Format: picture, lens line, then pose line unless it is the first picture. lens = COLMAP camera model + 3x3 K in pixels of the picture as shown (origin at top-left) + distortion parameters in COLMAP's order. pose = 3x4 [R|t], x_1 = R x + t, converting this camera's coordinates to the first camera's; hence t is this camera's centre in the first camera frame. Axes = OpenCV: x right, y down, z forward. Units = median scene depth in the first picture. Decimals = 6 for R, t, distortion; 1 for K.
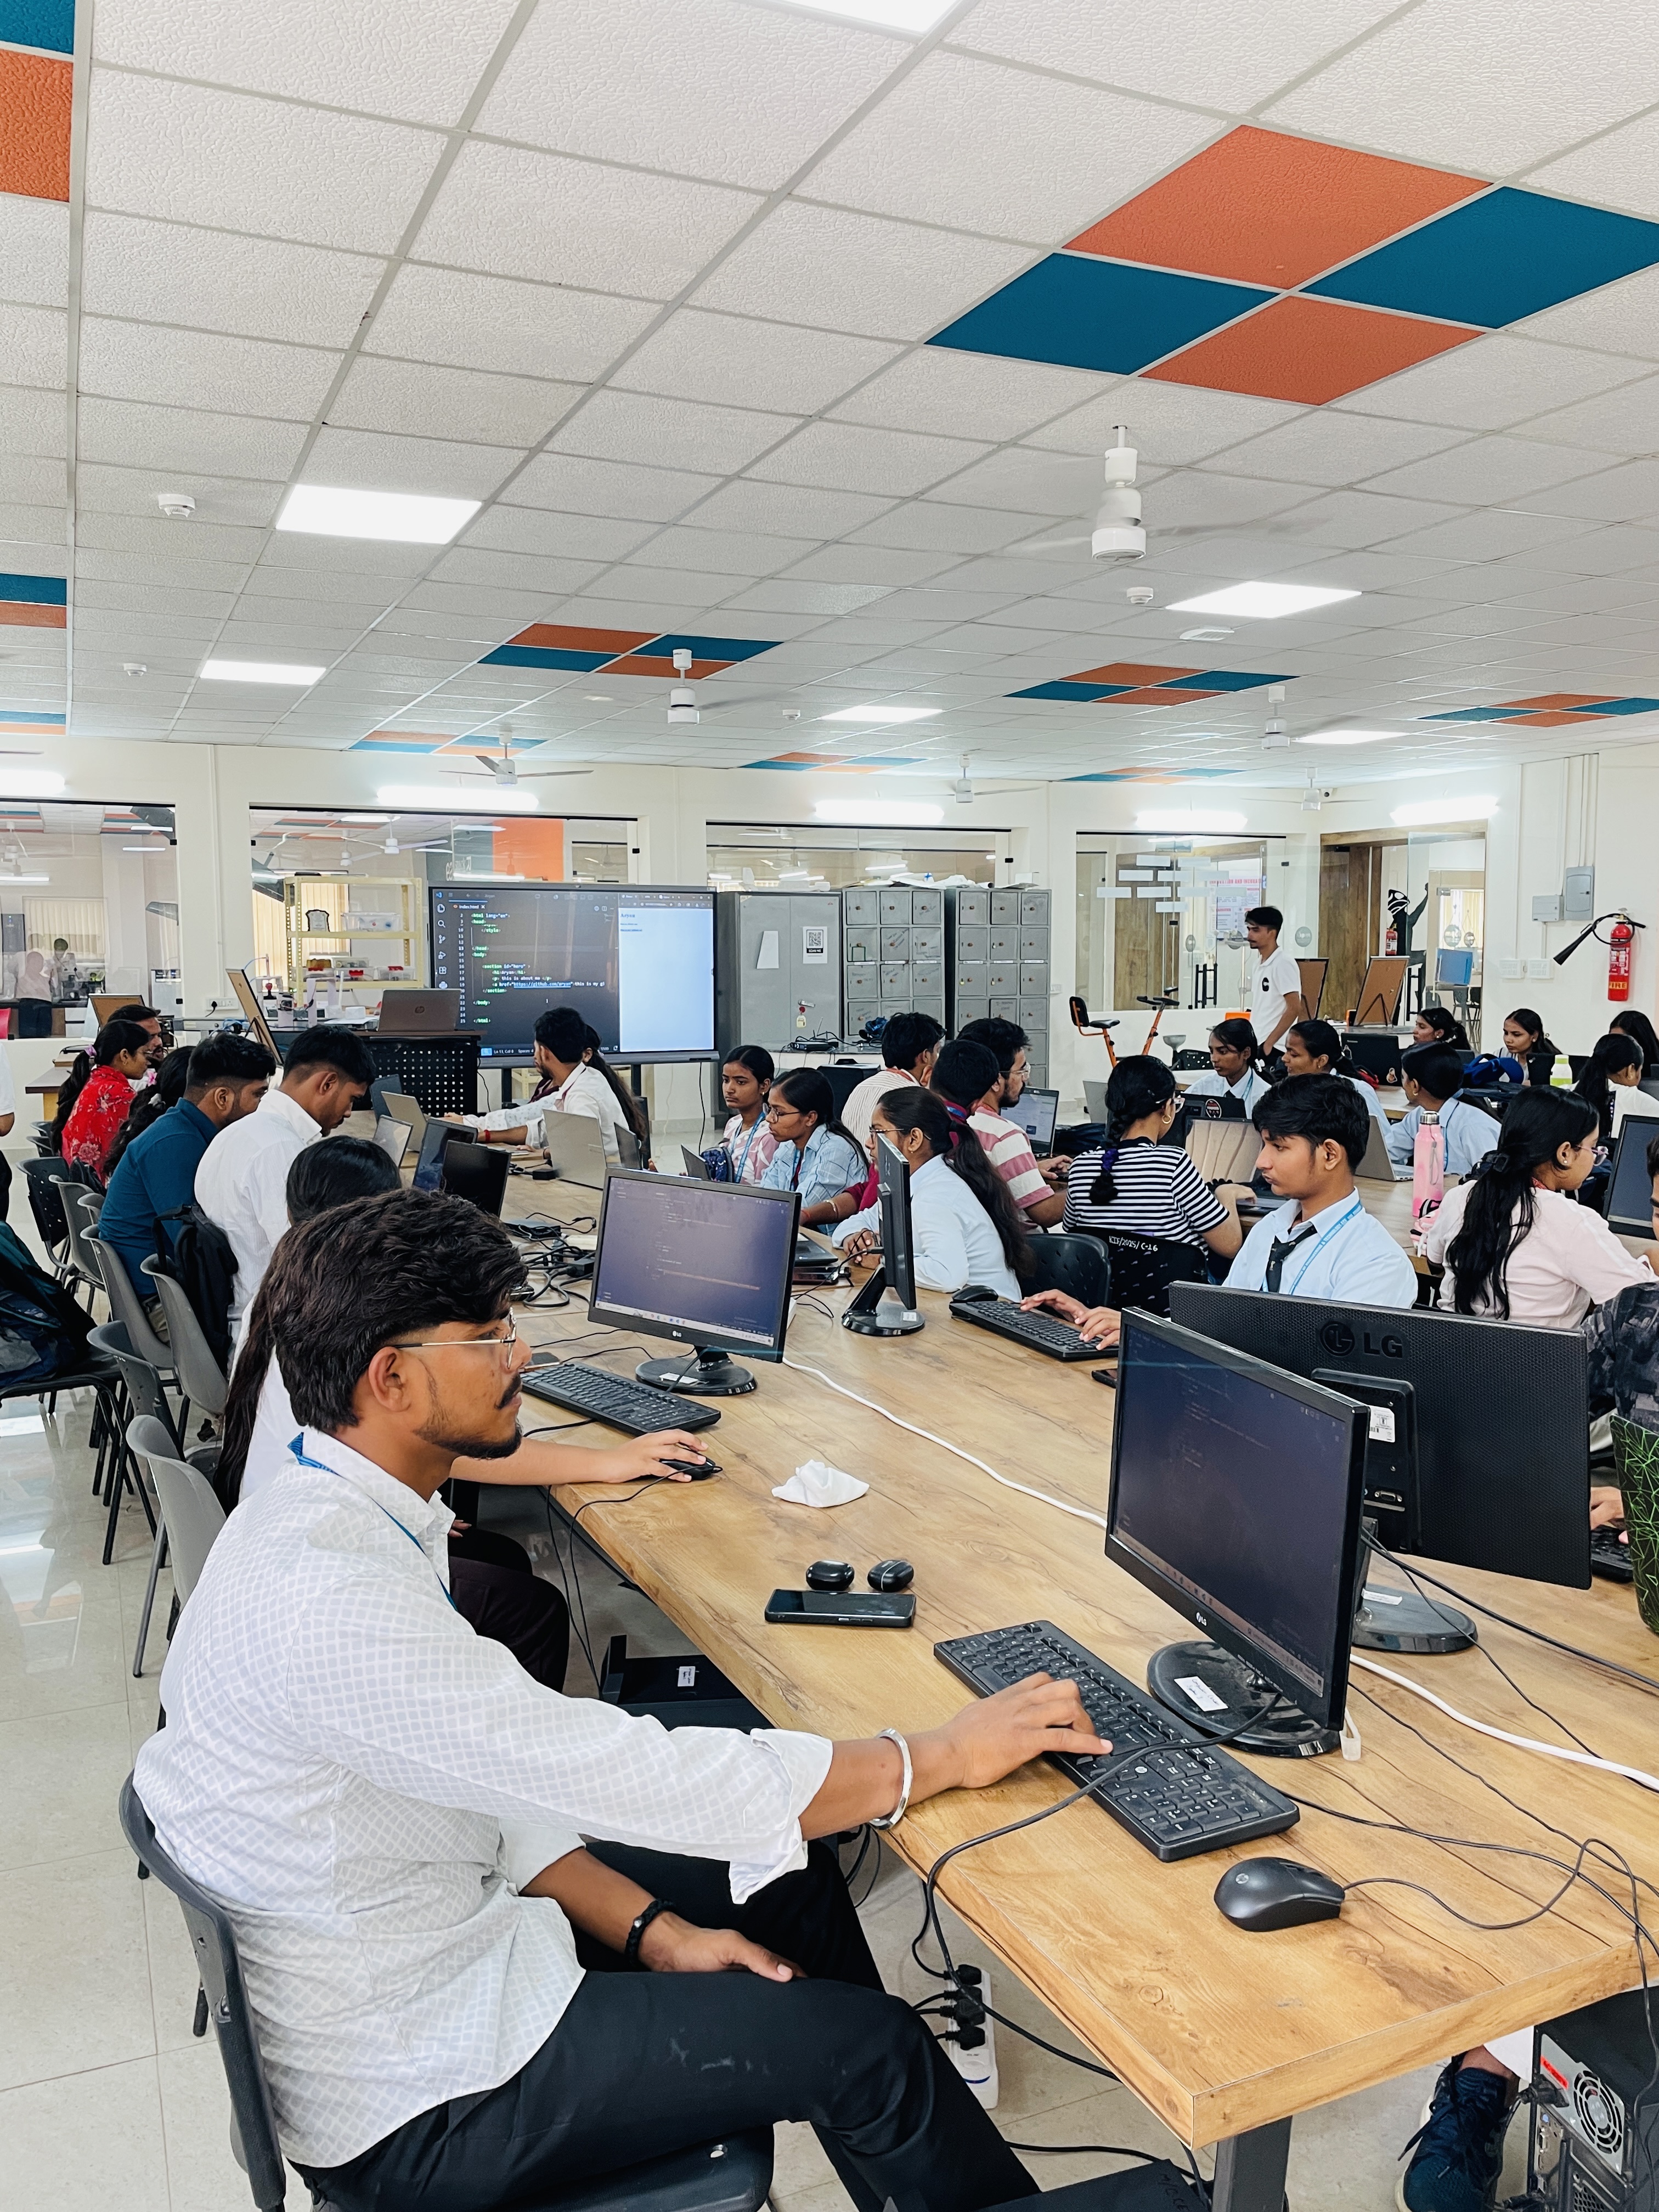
lens RADIAL K [[1673.0, 0, 811.9], [0, 1673.0, 1113.2], [0, 0, 1]] dist [0.084625, -0.095347]
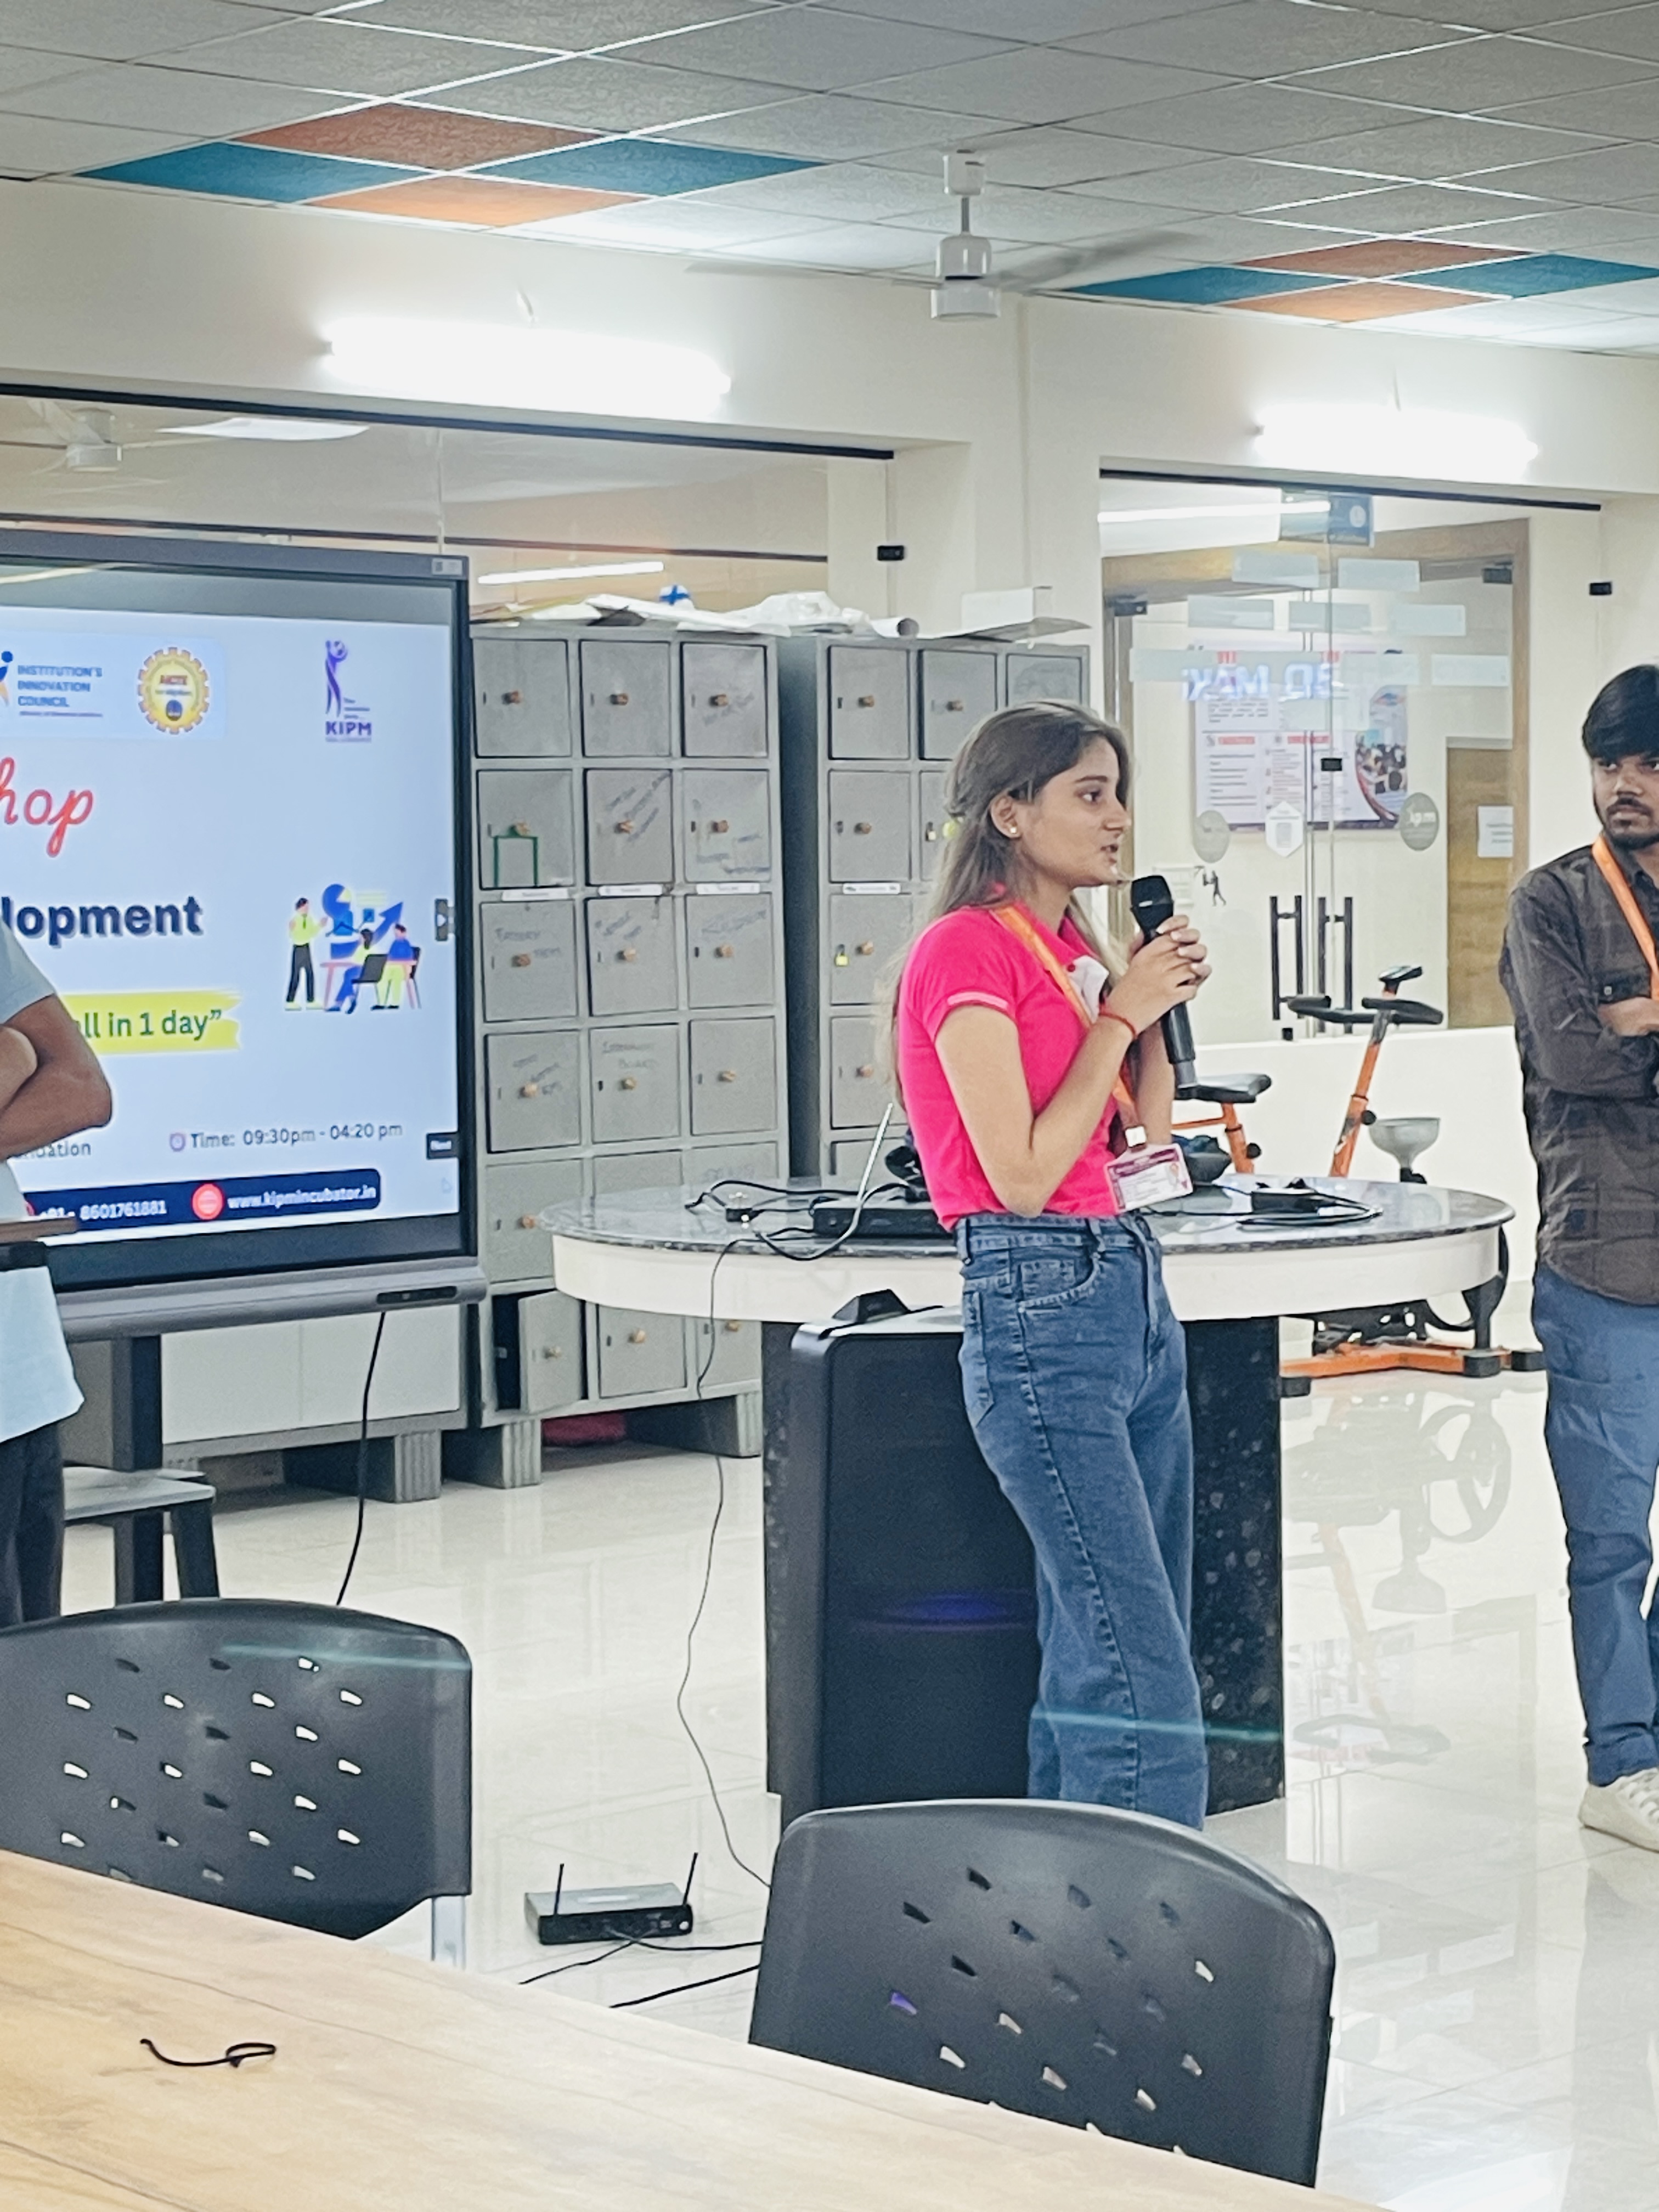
lens RADIAL K [[4195.0, 0, 839.2], [0, 4195.0, 1099.2], [0, 0, 1]] dist [0.077646, 0.000000]
pose [[0.946930, -0.028535, 0.320170, -0.413601], [0.044919, 0.998025, -0.043903, -0.062606], [-0.318285, 0.055954, 0.946342, 0.907296]]
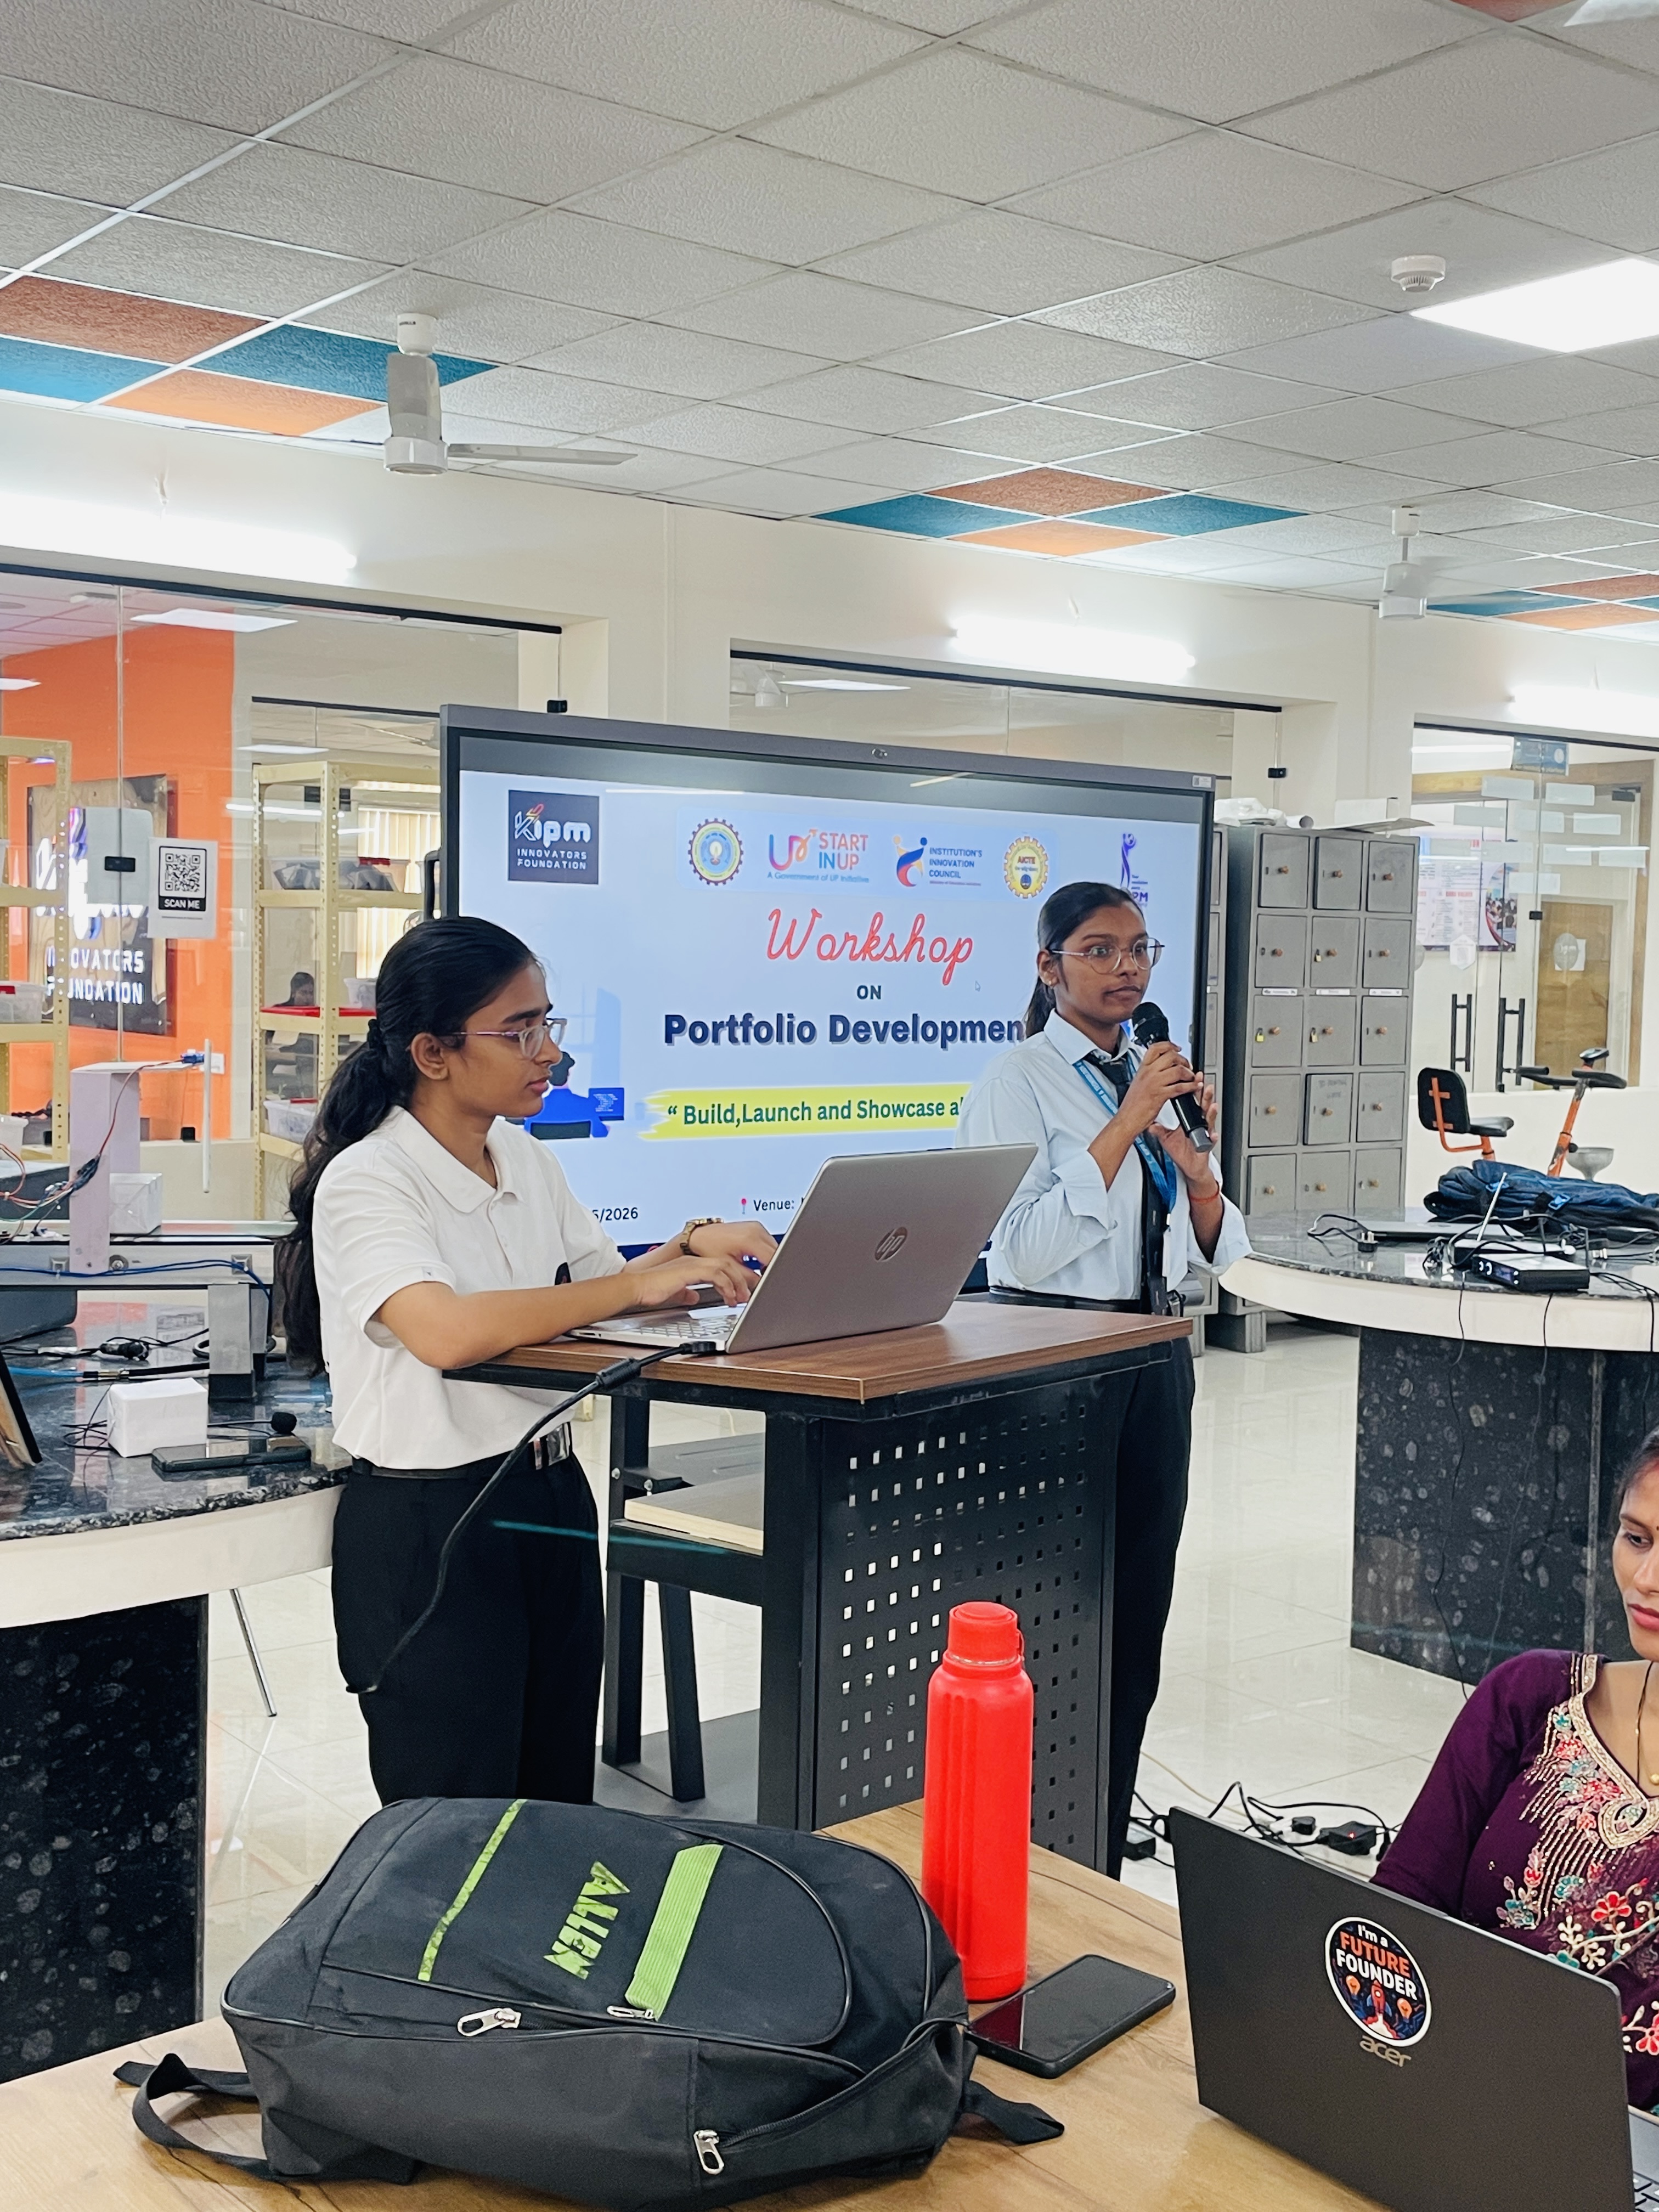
lens RADIAL K [[2419.6, 0, 821.2], [0, 2419.6, 1114.4], [0, 0, 1]] dist [0.072726, 0.000000]
pose [[0.972536, 0.005248, 0.232694, -0.503104], [0.002226, 0.999490, -0.031845, -0.108157], [-0.232743, 0.031488, 0.972028, 1.163310]]
